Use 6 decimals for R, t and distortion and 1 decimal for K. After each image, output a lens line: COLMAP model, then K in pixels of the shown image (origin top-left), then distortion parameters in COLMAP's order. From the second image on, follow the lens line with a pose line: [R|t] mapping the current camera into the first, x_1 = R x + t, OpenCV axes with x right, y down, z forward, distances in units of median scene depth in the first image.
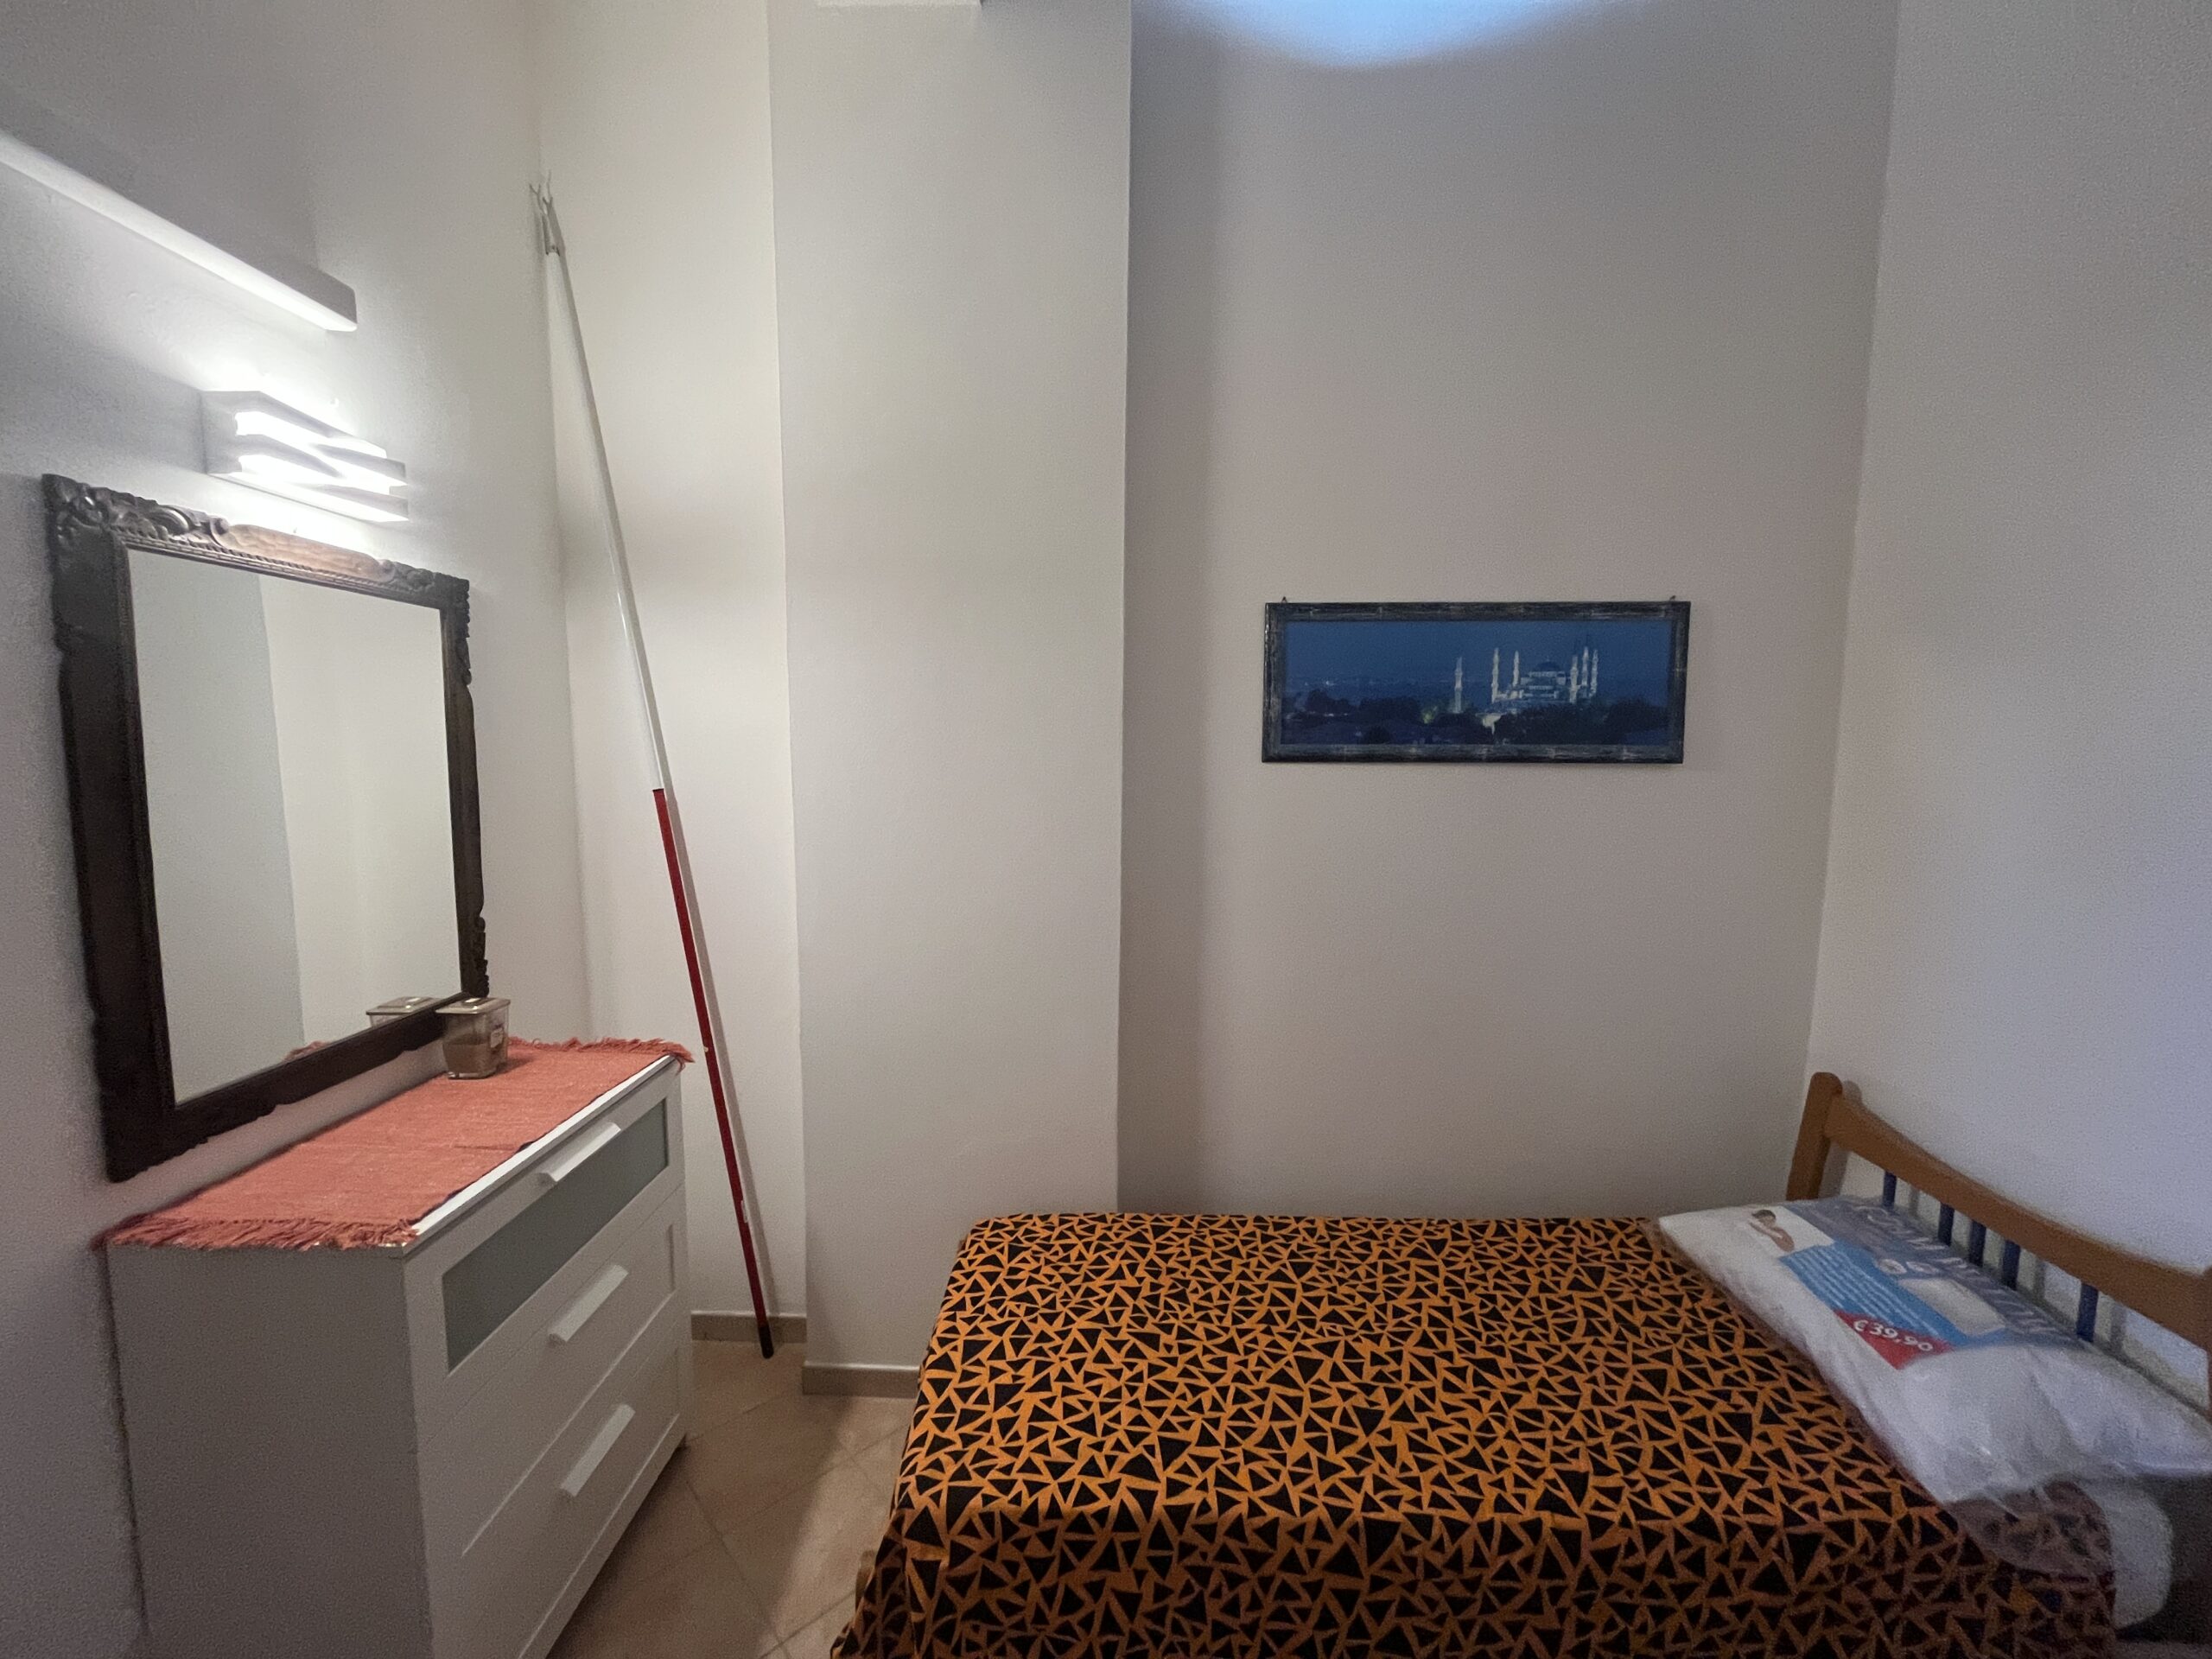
lens RADIAL K [[895.6, 0, 1102.4], [0, 895.6, 828.6], [0, 0, 1]] dist [-0.001123, -0.000362]
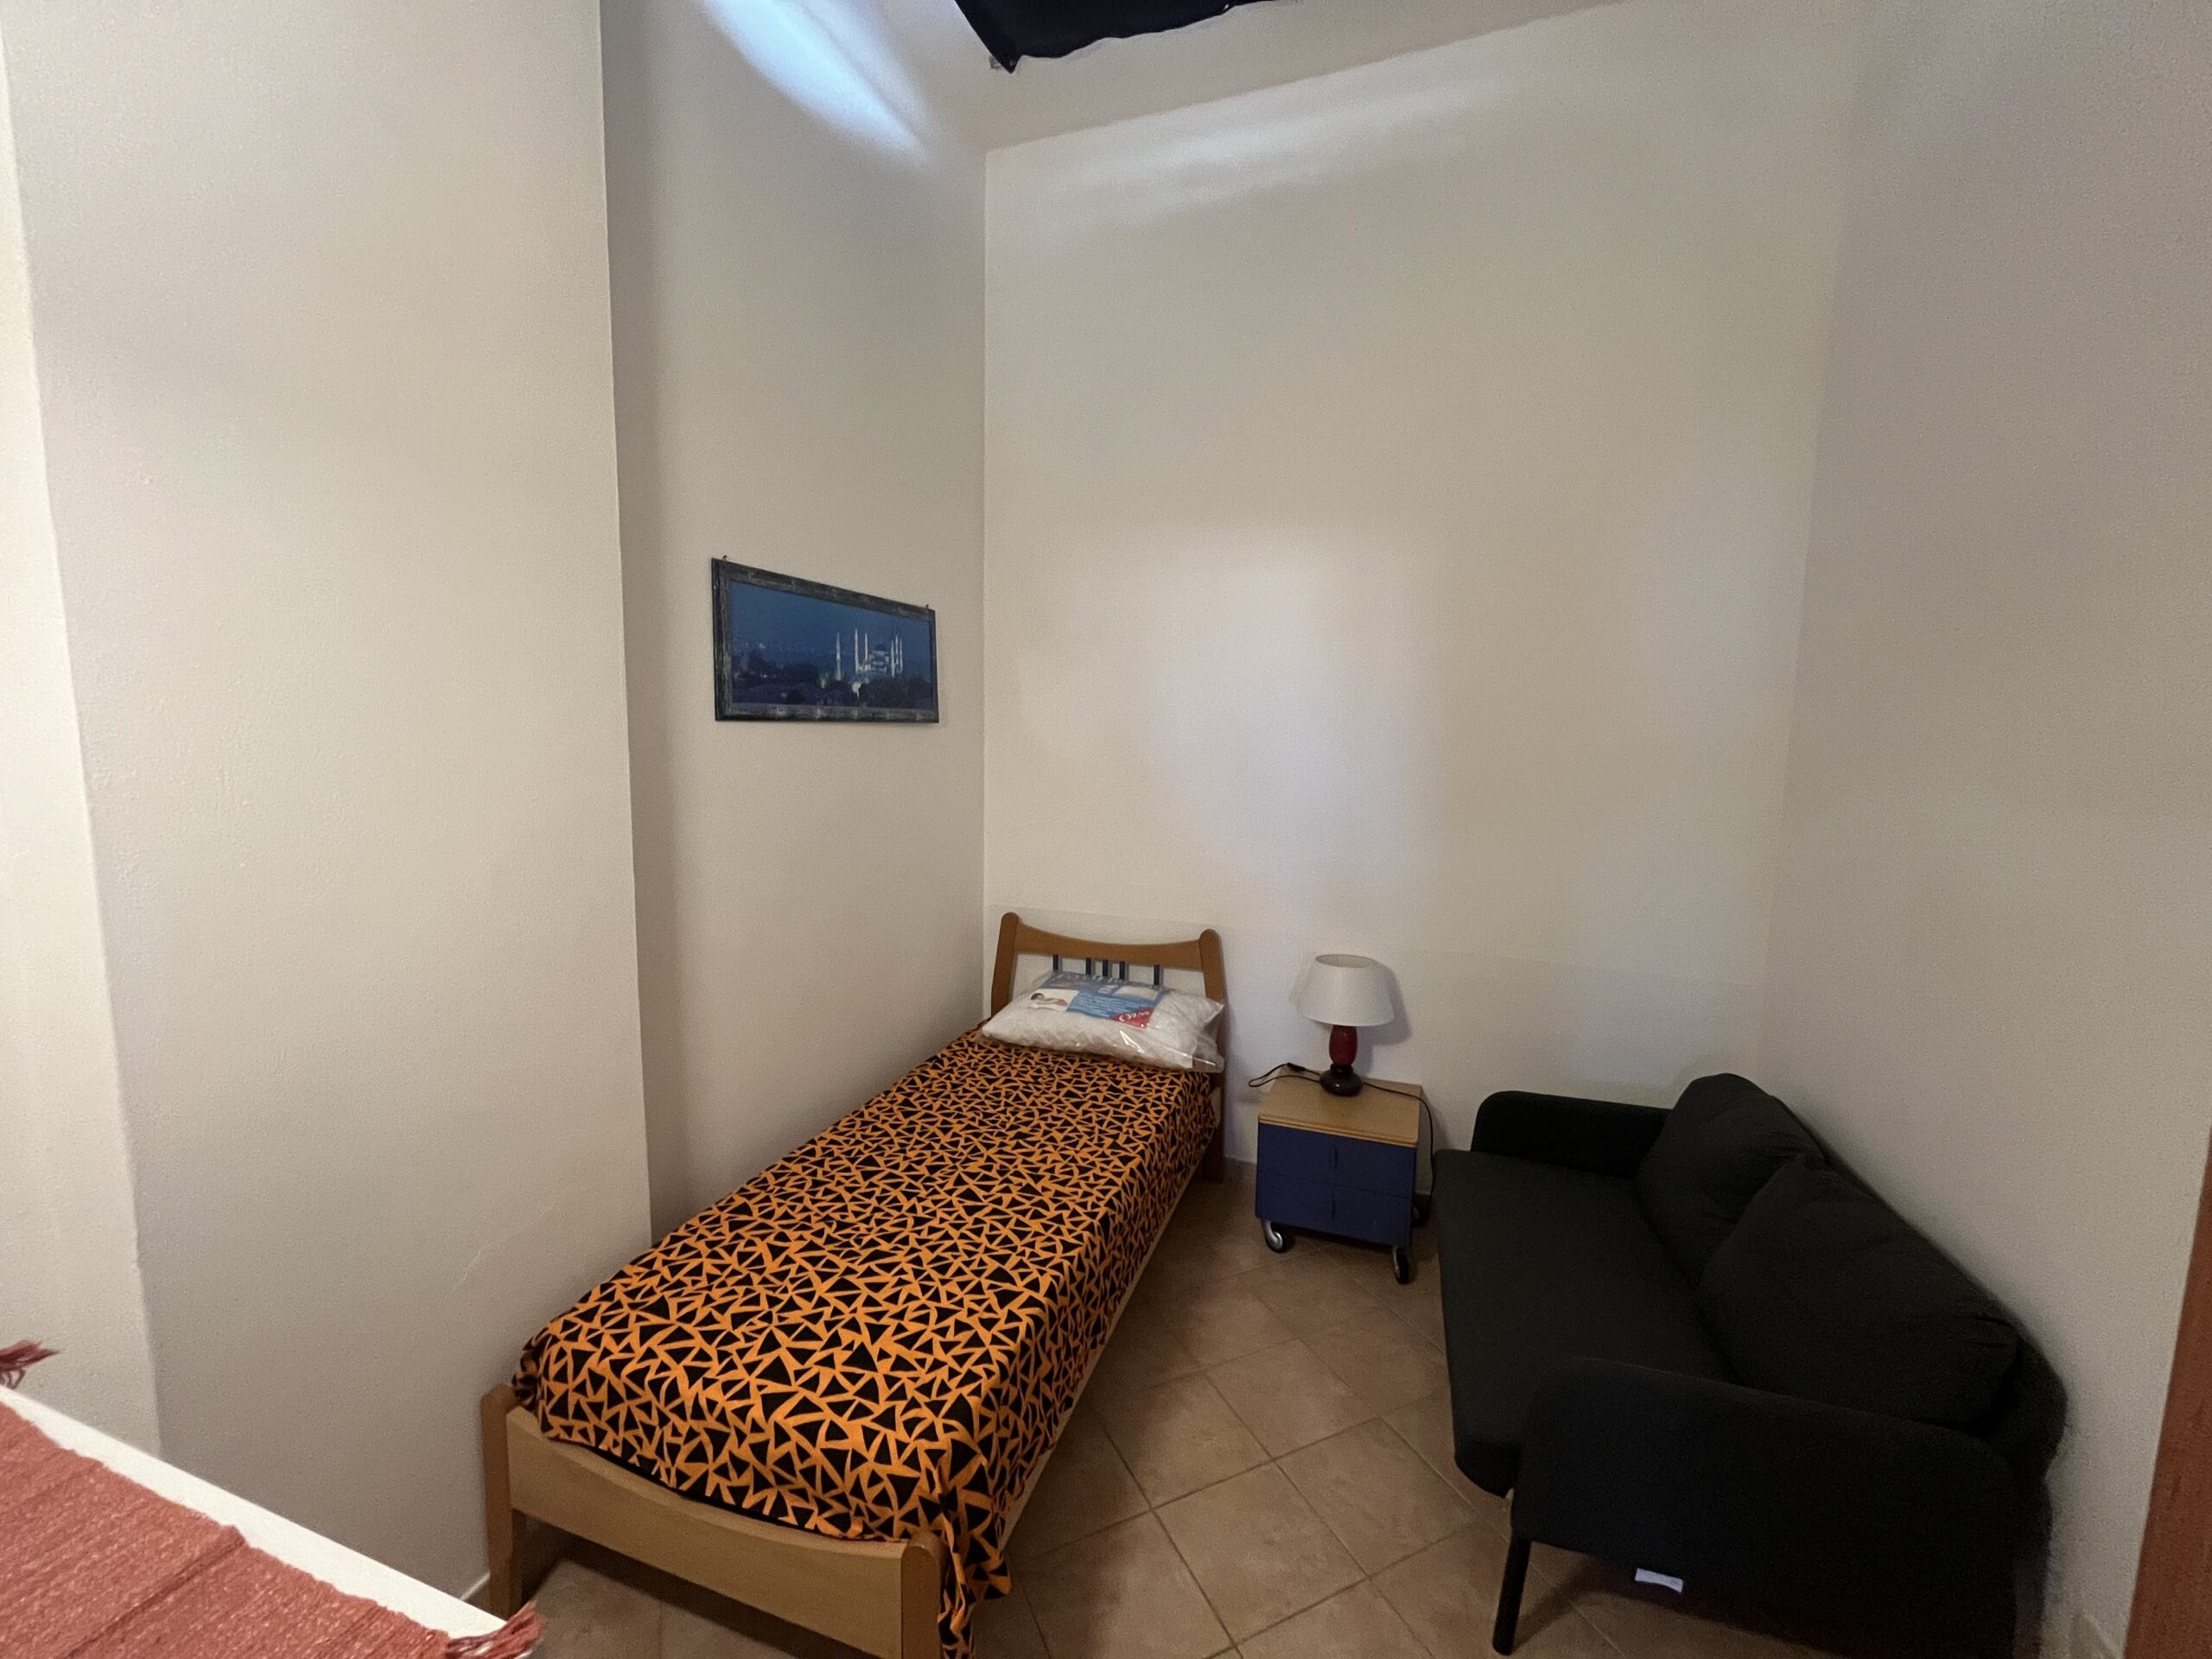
lens RADIAL K [[895.6, 0, 1102.4], [0, 895.6, 828.6], [0, 0, 1]] dist [-0.001123, -0.000362]
pose [[0.311895, -0.106884, 0.944085, -0.735562], [0.081977, 0.992974, 0.085336, -0.006099], [-0.946573, 0.050777, 0.318466, 0.338609]]
